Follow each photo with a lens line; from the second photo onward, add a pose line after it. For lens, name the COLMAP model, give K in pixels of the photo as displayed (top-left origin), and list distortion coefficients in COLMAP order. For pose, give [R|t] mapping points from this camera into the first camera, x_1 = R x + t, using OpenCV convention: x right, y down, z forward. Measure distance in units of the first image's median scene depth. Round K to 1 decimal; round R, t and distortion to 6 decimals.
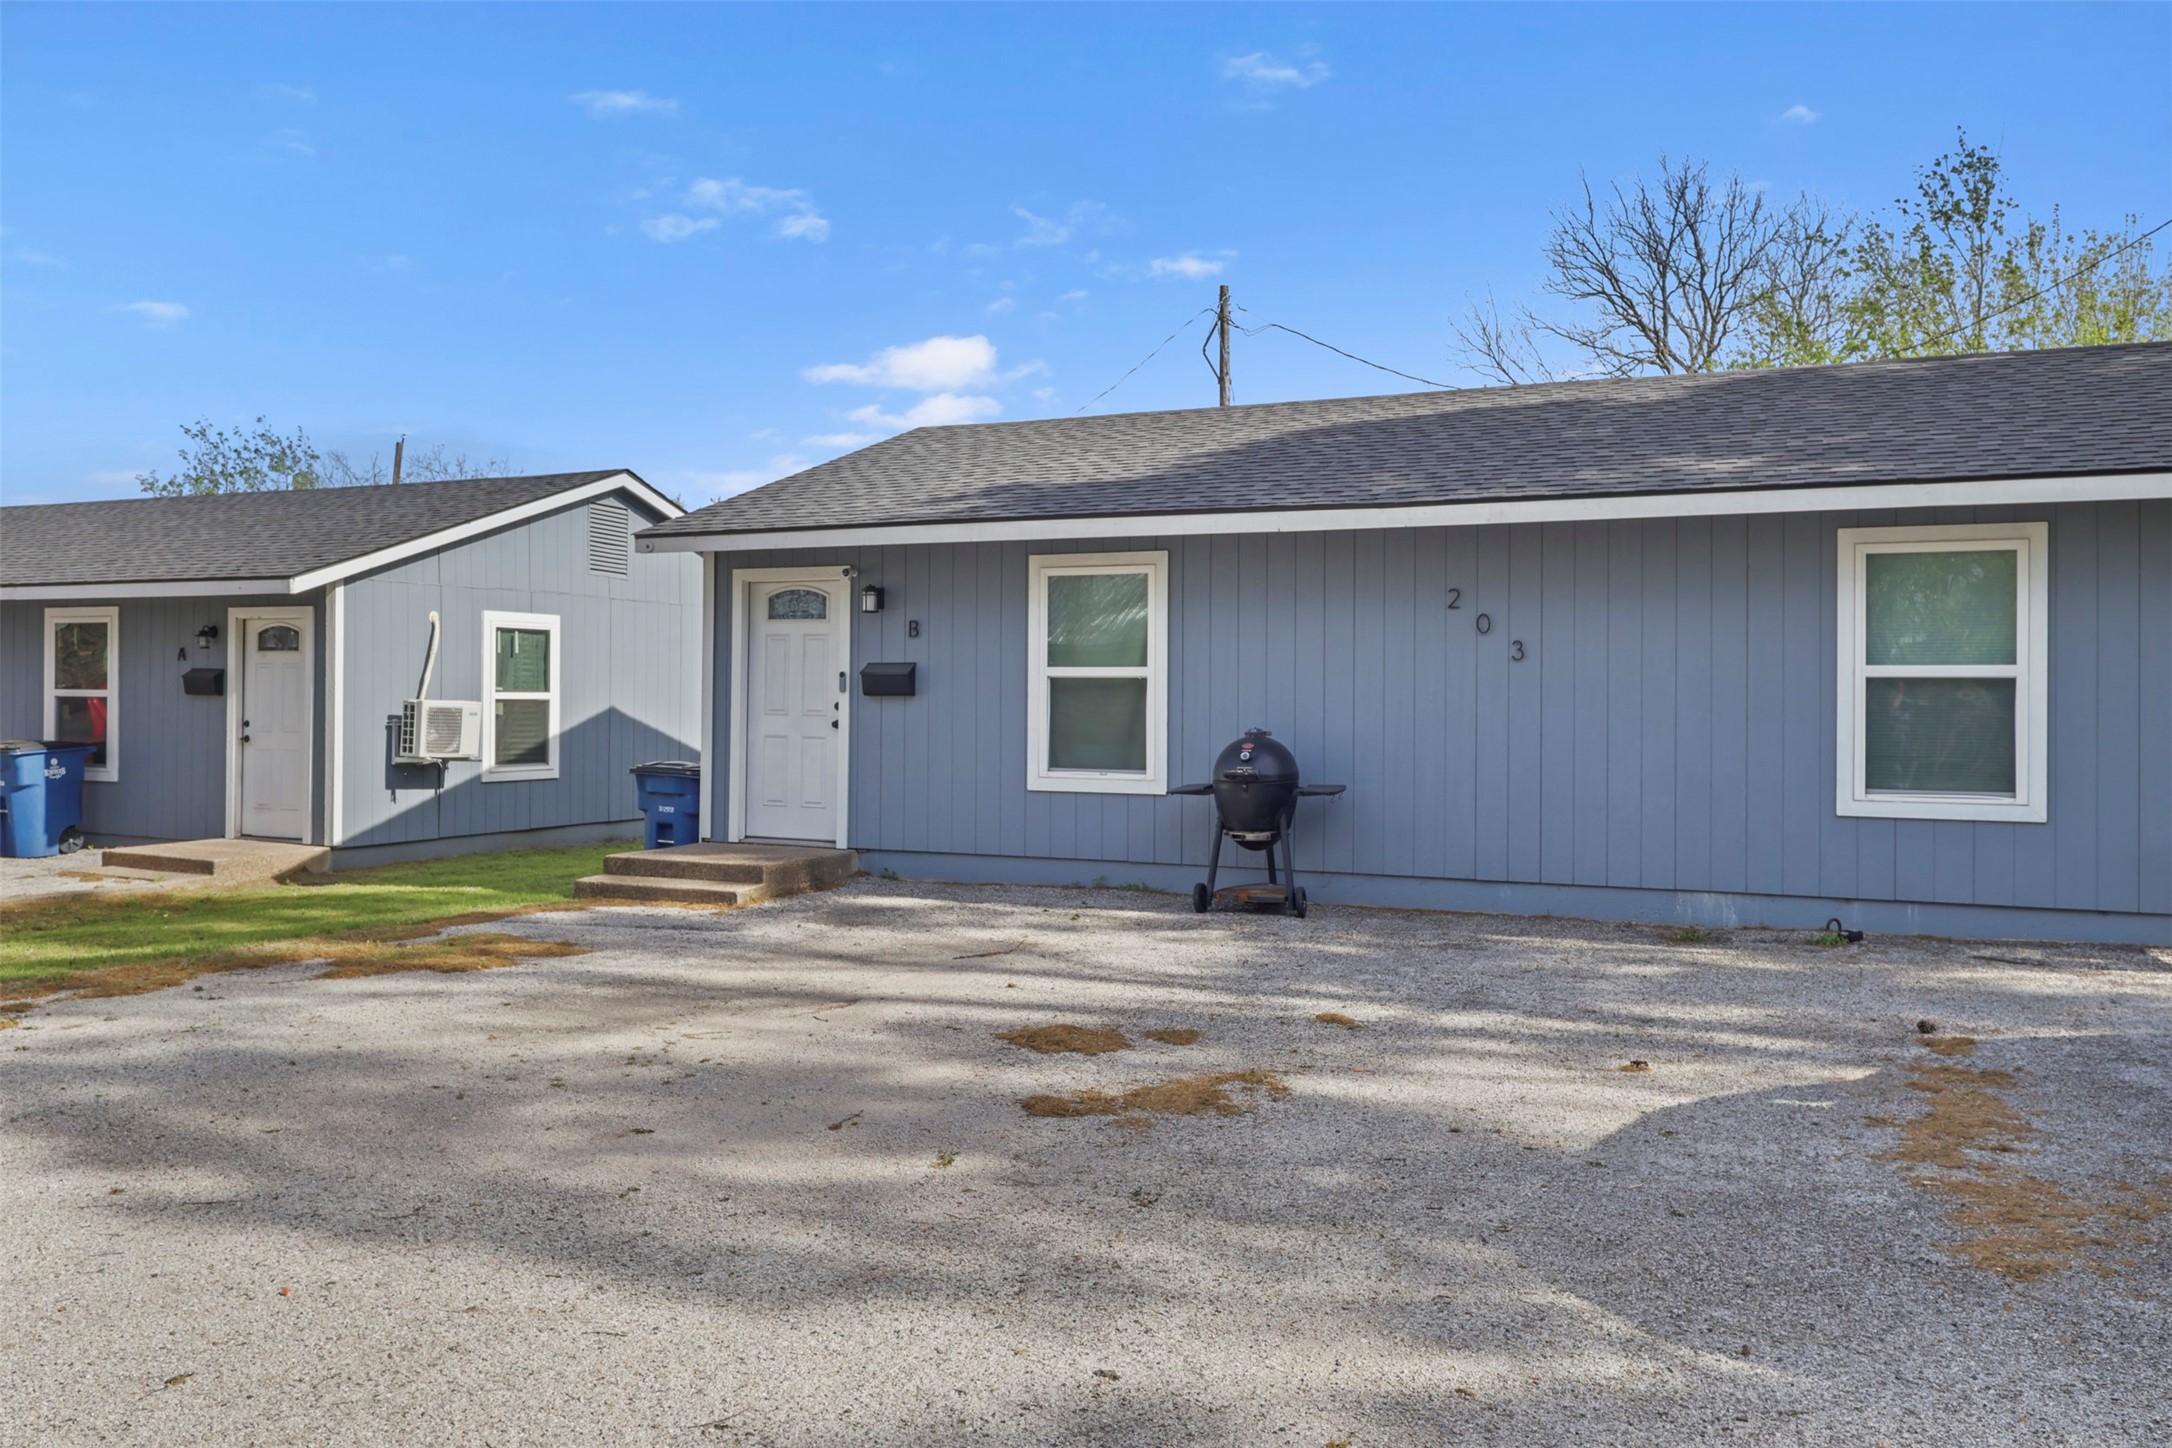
lens RADIAL K [[1760.2, 0, 1084.5], [0, 1760.2, 685.4], [0, 0, 1]] dist [0.001794, 0.000685]
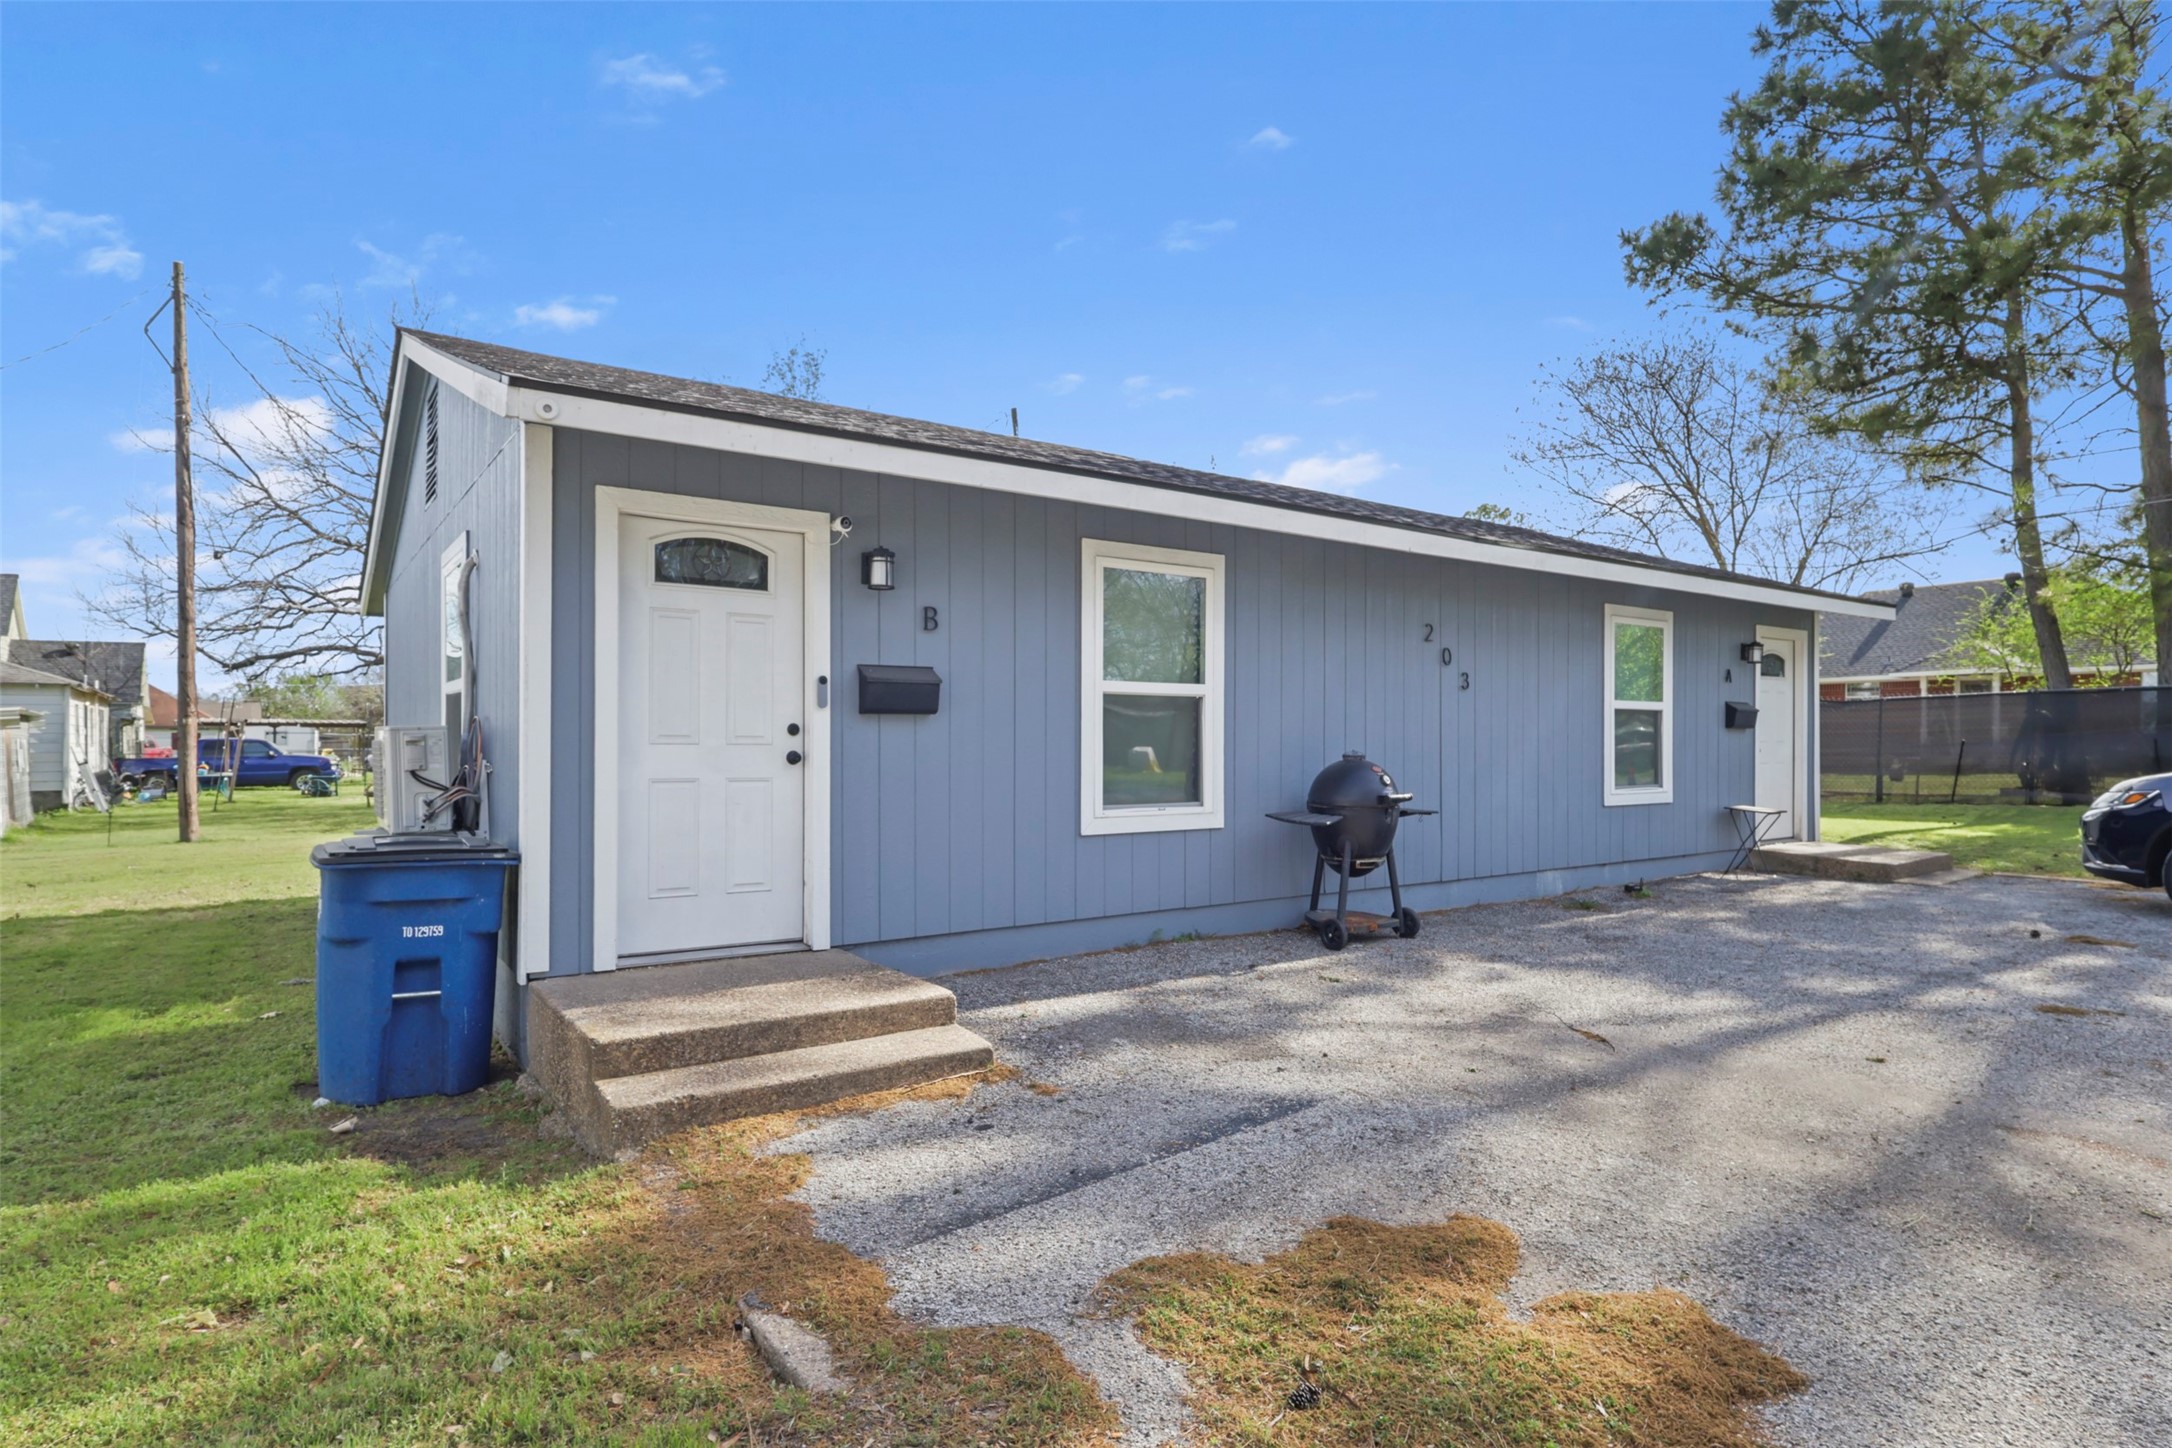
lens RADIAL K [[1174.4, 0, 1101.8], [0, 1174.4, 739.7], [0, 0, 1]] dist [0.003565, 0.001726]
pose [[0.485875, -0.003910, 0.874020, -0.466587], [-0.003822, 0.999971, 0.006598, 0.012505], [-0.874020, -0.006547, 0.485846, 0.703553]]
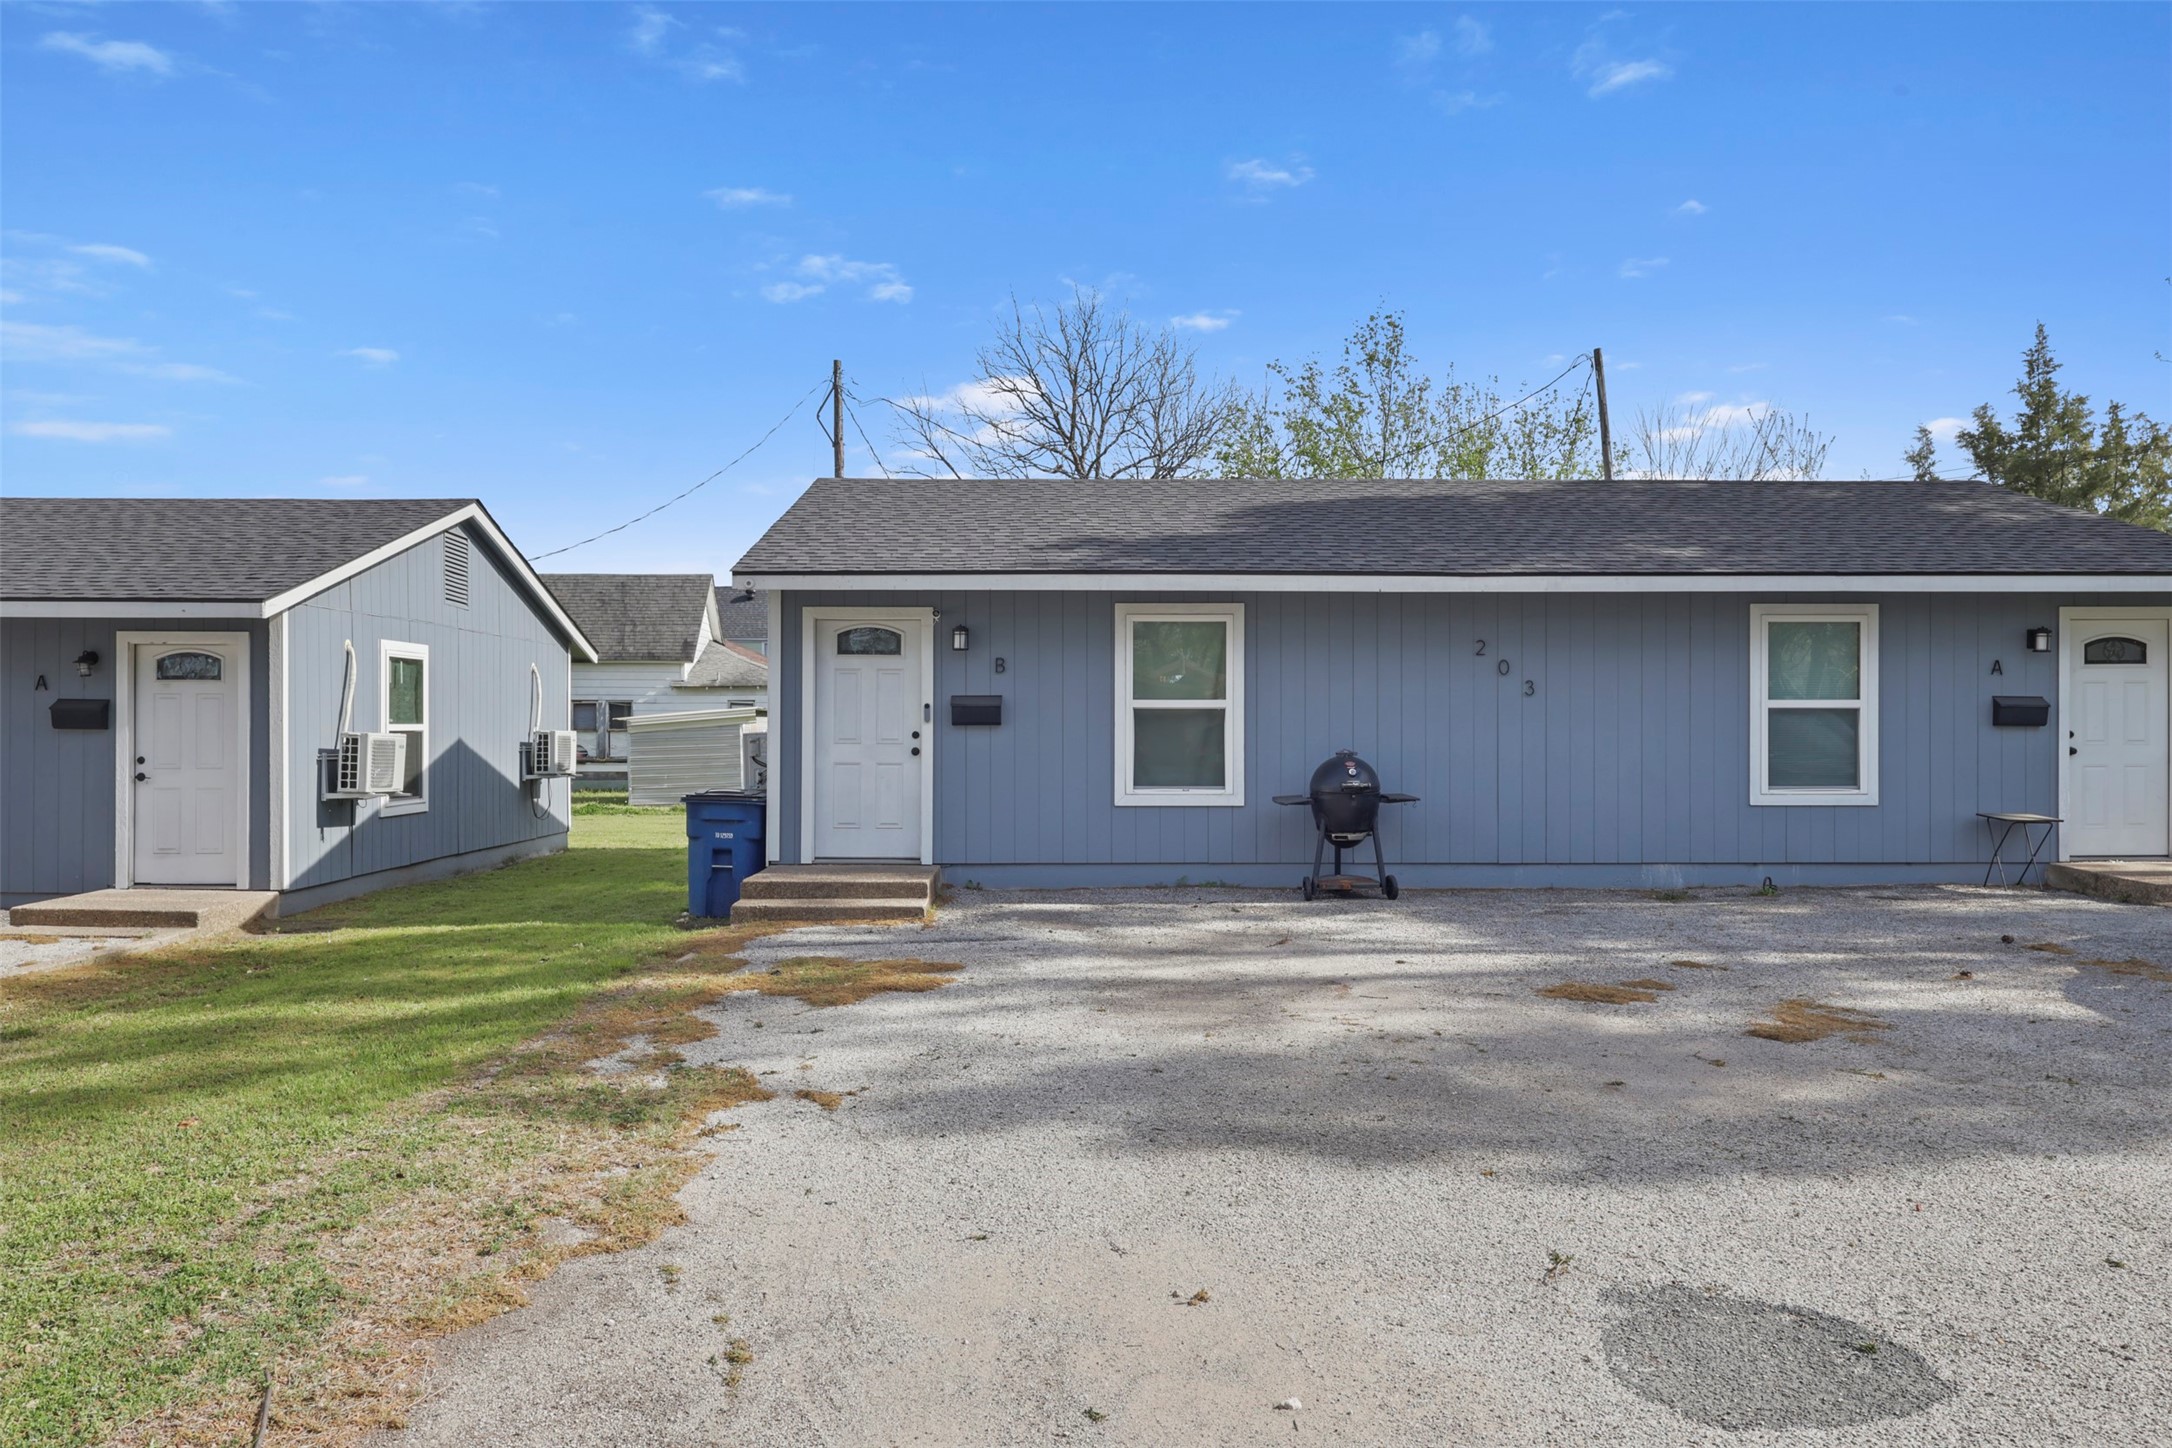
lens RADIAL K [[1547.4, 0, 1086.0], [0, 1547.4, 724.0], [0, 0, 1]] dist [0.006431, 0.001112]
pose [[0.897240, -0.005006, 0.441516, -0.477045], [0.002395, 0.999976, 0.006471, -0.000985], [-0.441538, -0.004749, 0.897230, 0.089589]]
